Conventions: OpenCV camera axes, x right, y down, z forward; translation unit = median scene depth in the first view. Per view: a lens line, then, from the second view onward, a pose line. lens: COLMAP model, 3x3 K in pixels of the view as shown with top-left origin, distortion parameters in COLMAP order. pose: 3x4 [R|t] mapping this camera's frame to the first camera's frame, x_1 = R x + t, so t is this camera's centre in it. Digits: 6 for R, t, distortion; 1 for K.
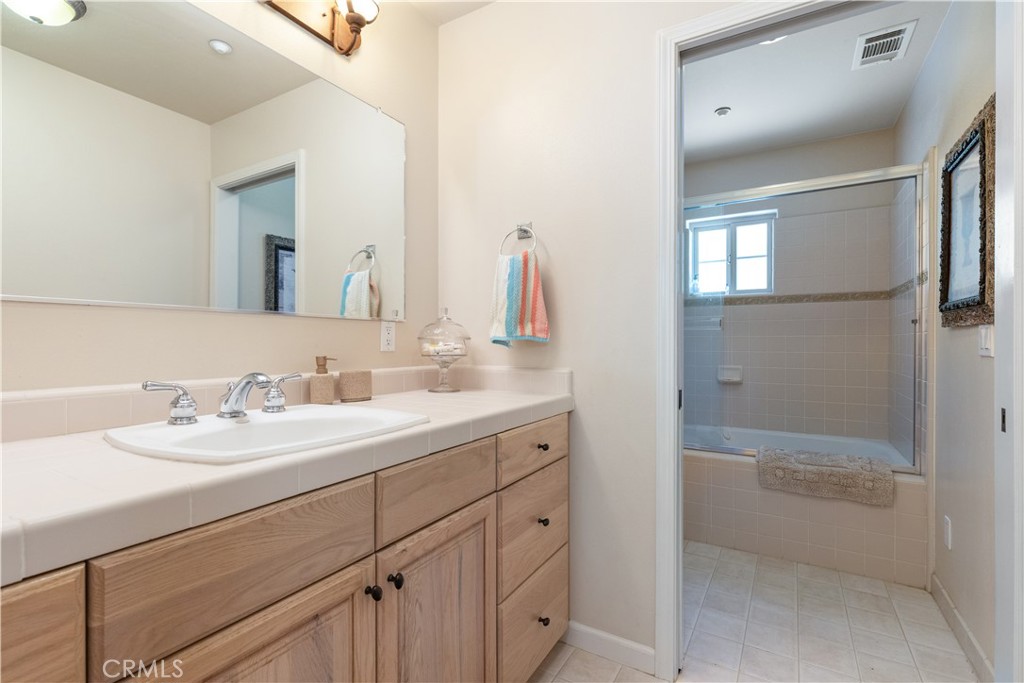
lens RADIAL K [[455.2, 0, 528.1], [0, 455.2, 338.9], [0, 0, 1]] dist [-0.004154, -0.001129]
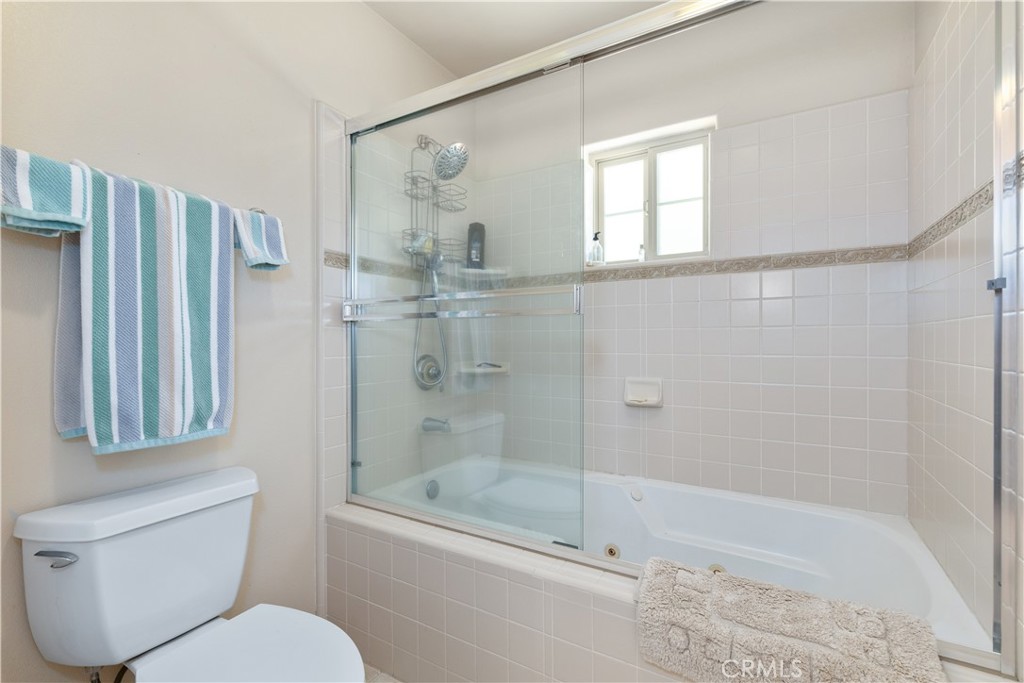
lens RADIAL K [[455.2, 0, 524.9], [0, 455.2, 336.9], [0, 0, 1]] dist [-0.004154, -0.001129]
pose [[0.999945, -0.005237, 0.009122, 0.282147], [0.005223, 0.999985, 0.001595, 0.002682], [-0.009130, -0.001547, 0.999957, 0.393795]]
